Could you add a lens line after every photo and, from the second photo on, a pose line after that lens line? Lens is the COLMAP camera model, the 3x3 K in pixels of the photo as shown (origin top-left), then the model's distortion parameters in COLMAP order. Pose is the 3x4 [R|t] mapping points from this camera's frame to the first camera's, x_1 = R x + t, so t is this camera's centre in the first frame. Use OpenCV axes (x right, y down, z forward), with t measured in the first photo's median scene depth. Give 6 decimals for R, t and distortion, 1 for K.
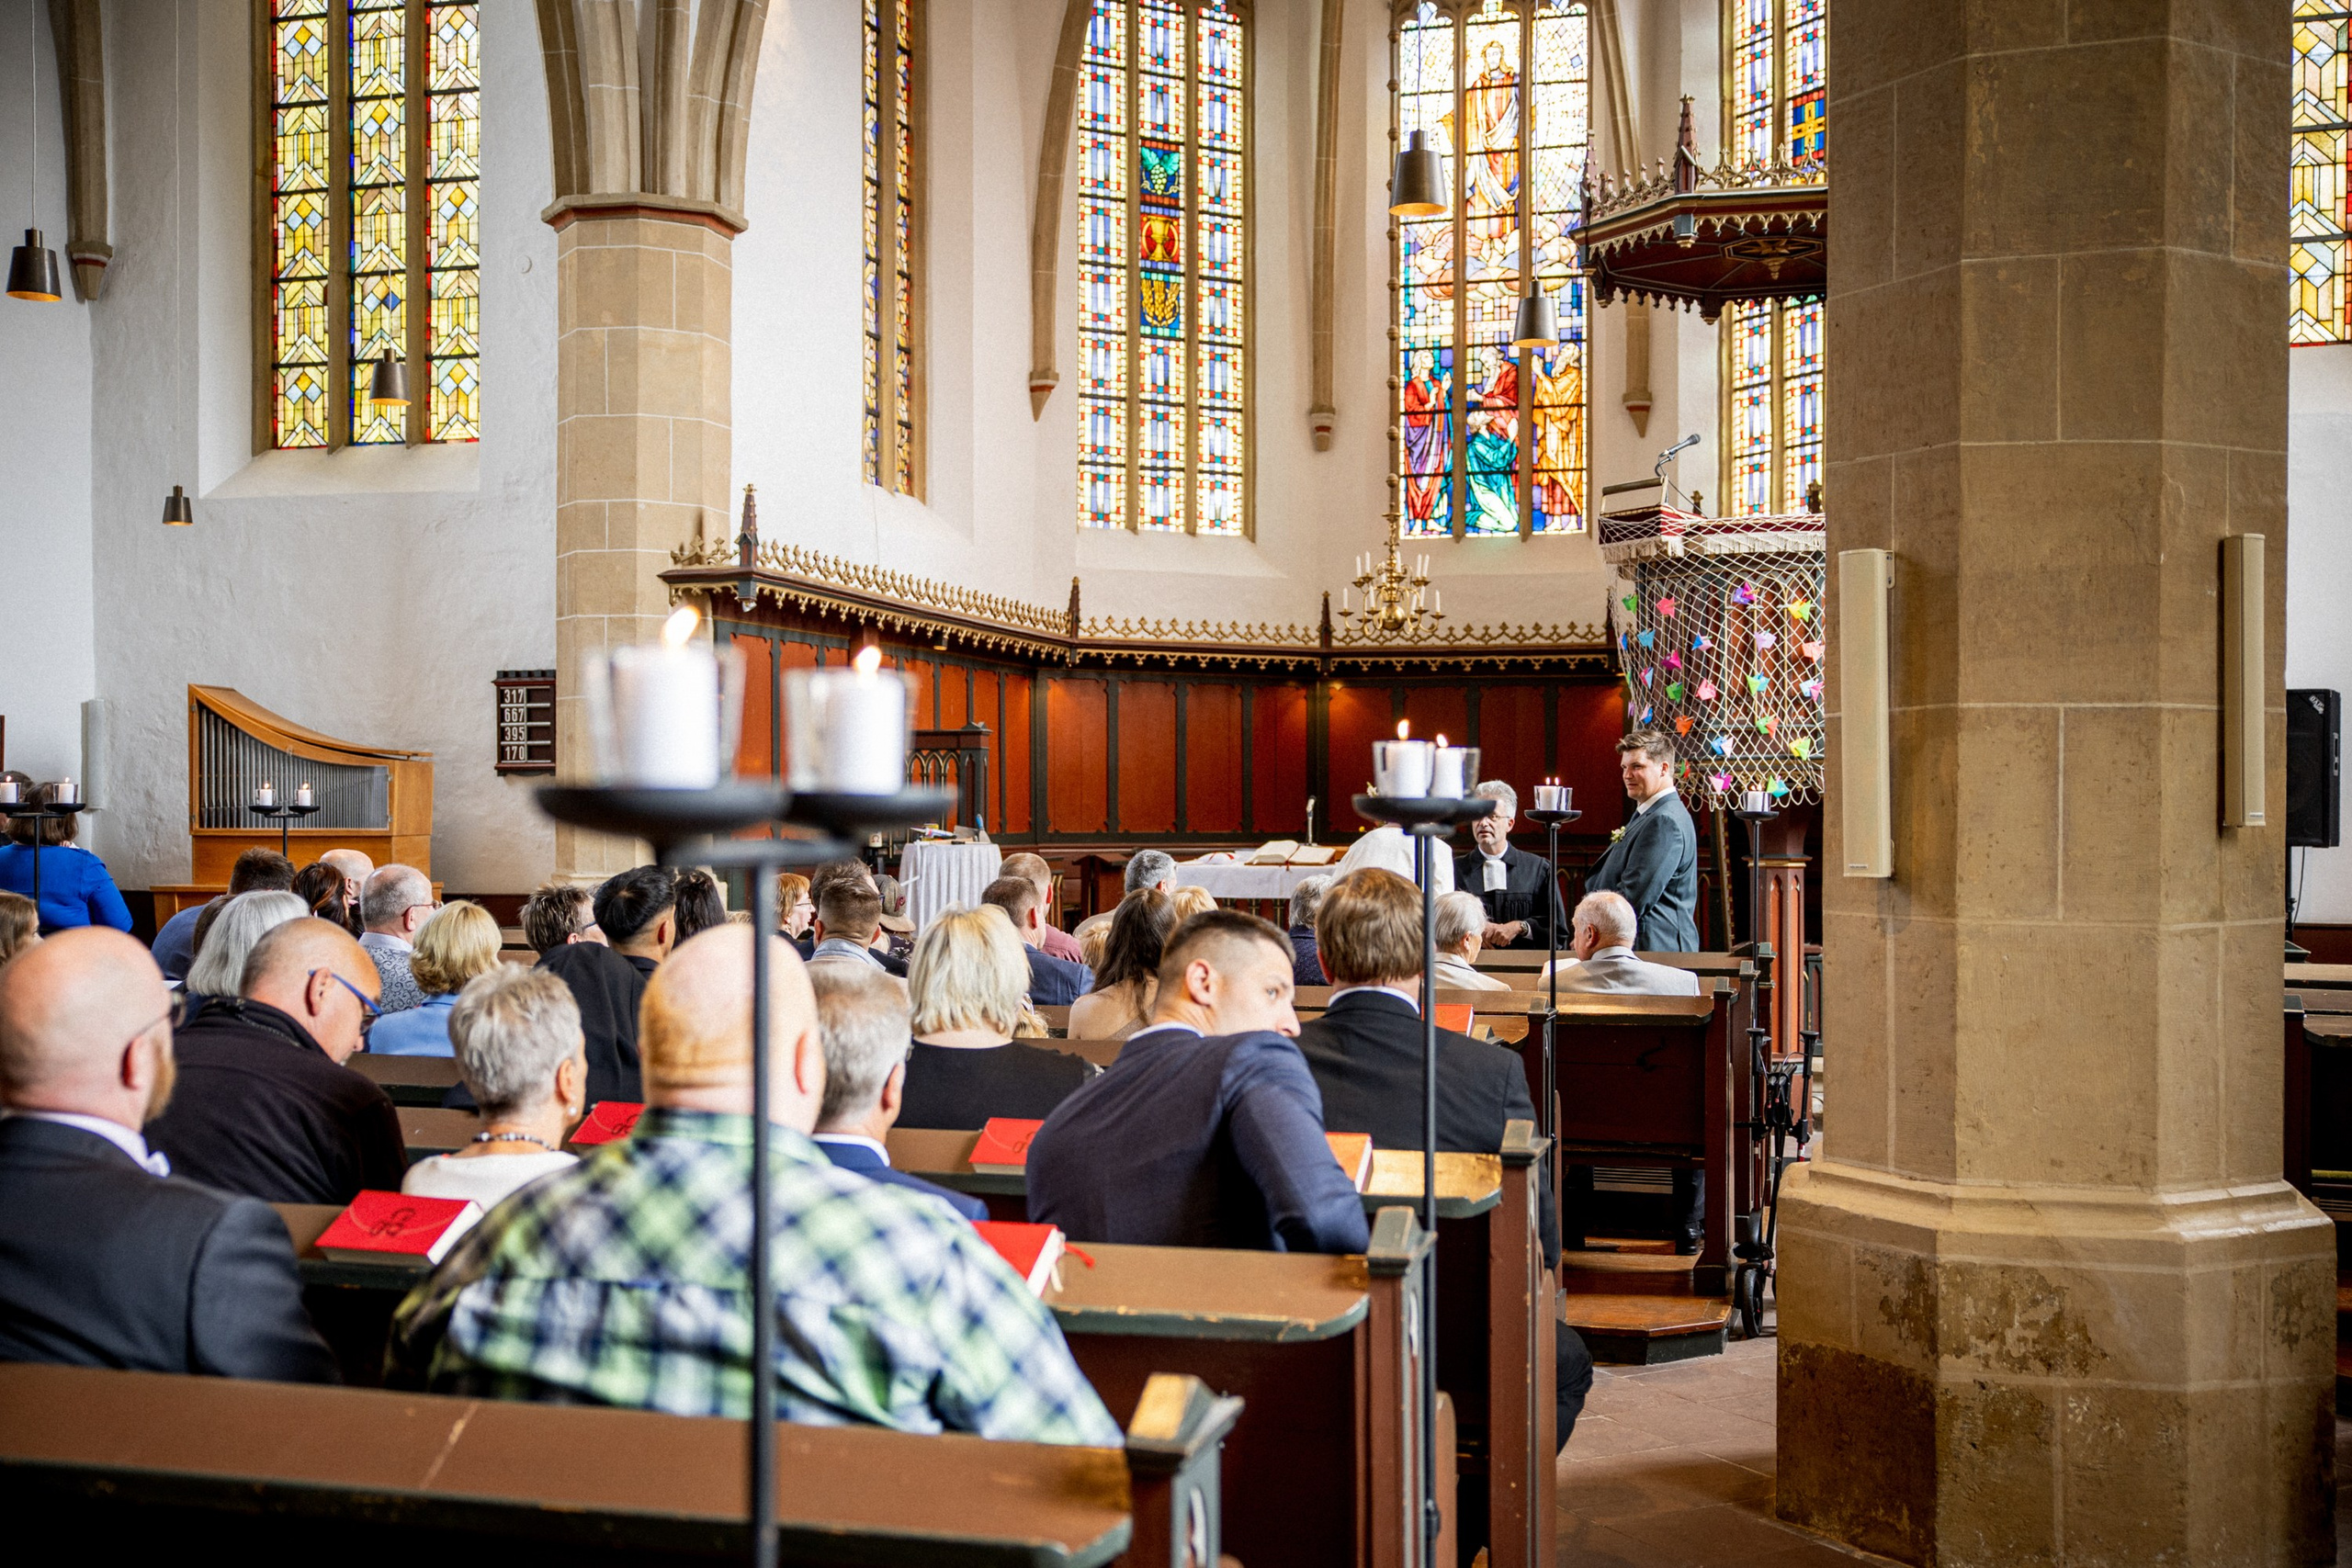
lens RADIAL K [[2334.5, 0, 1179.6], [0, 2334.5, 826.7], [0, 0, 1]] dist [0.011693, 0.022536]
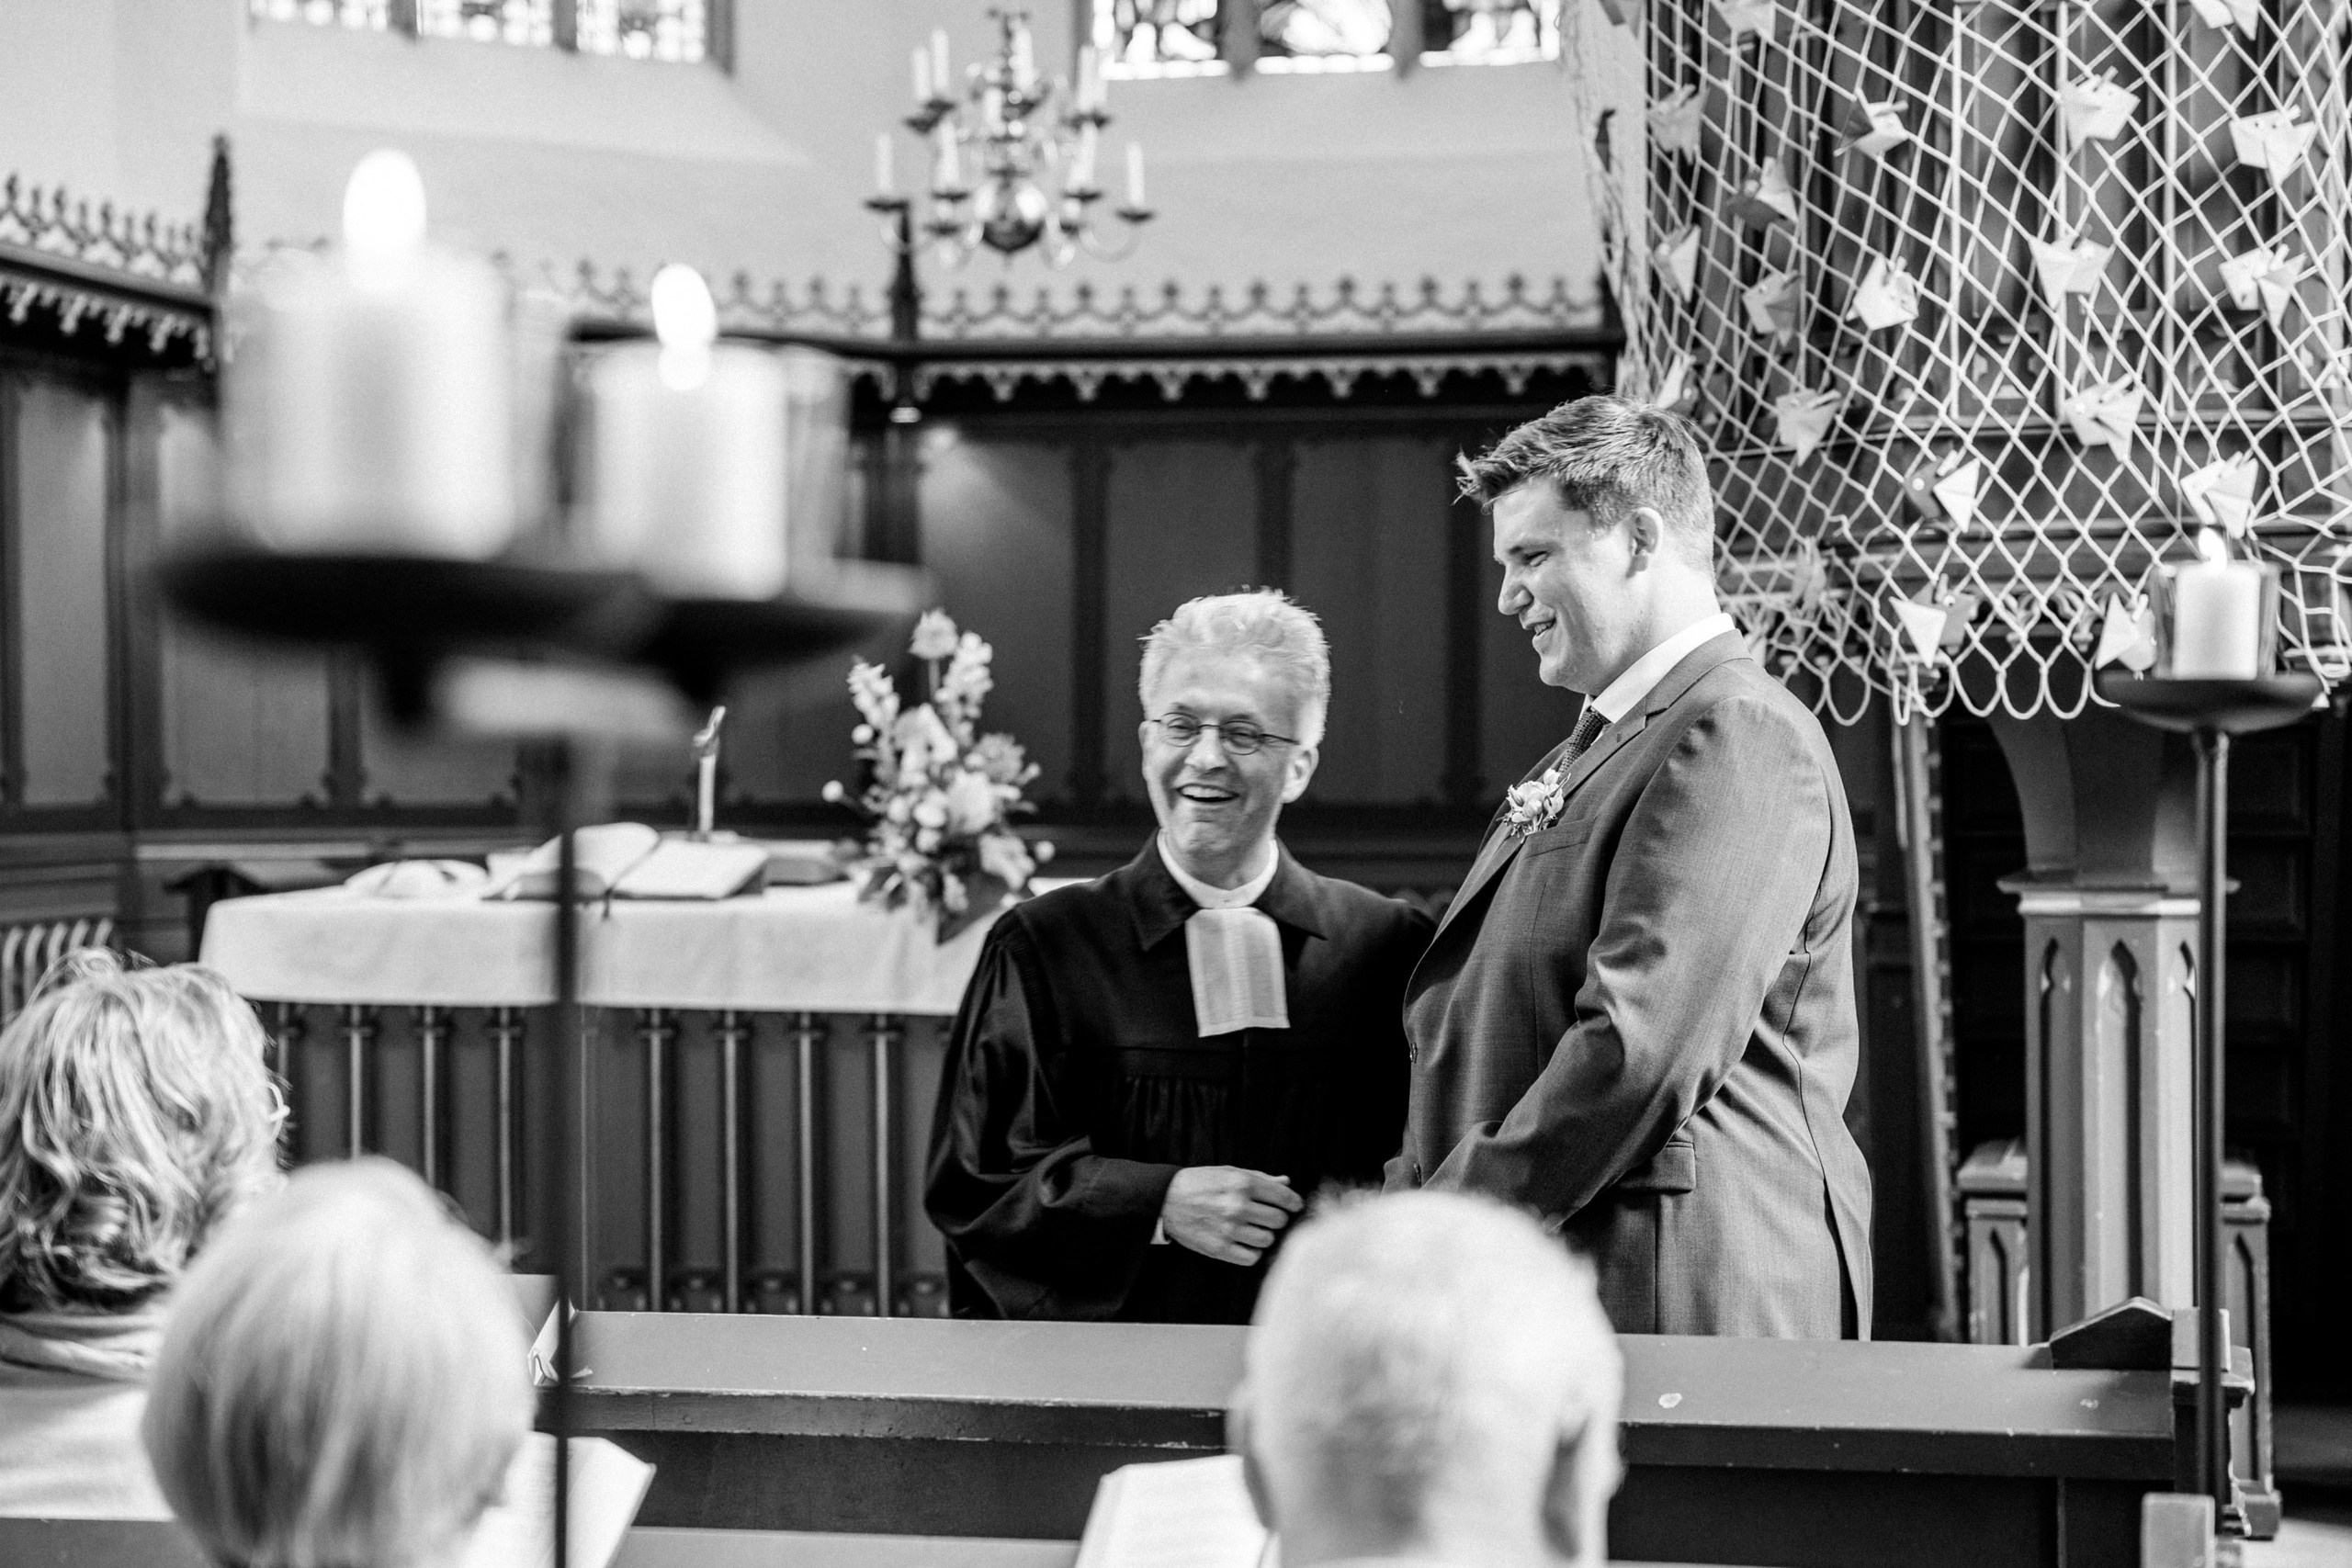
lens RADIAL K [[4479.7, 0, 1176.0], [0, 4479.7, 784.0], [0, 0, 1]] dist [0.313420, -0.269353]
pose [[0.996940, -0.001512, 0.078151, 0.087314], [0.001665, 0.999997, -0.001884, 0.001618], [-0.078148, 0.002009, 0.996940, 0.414714]]
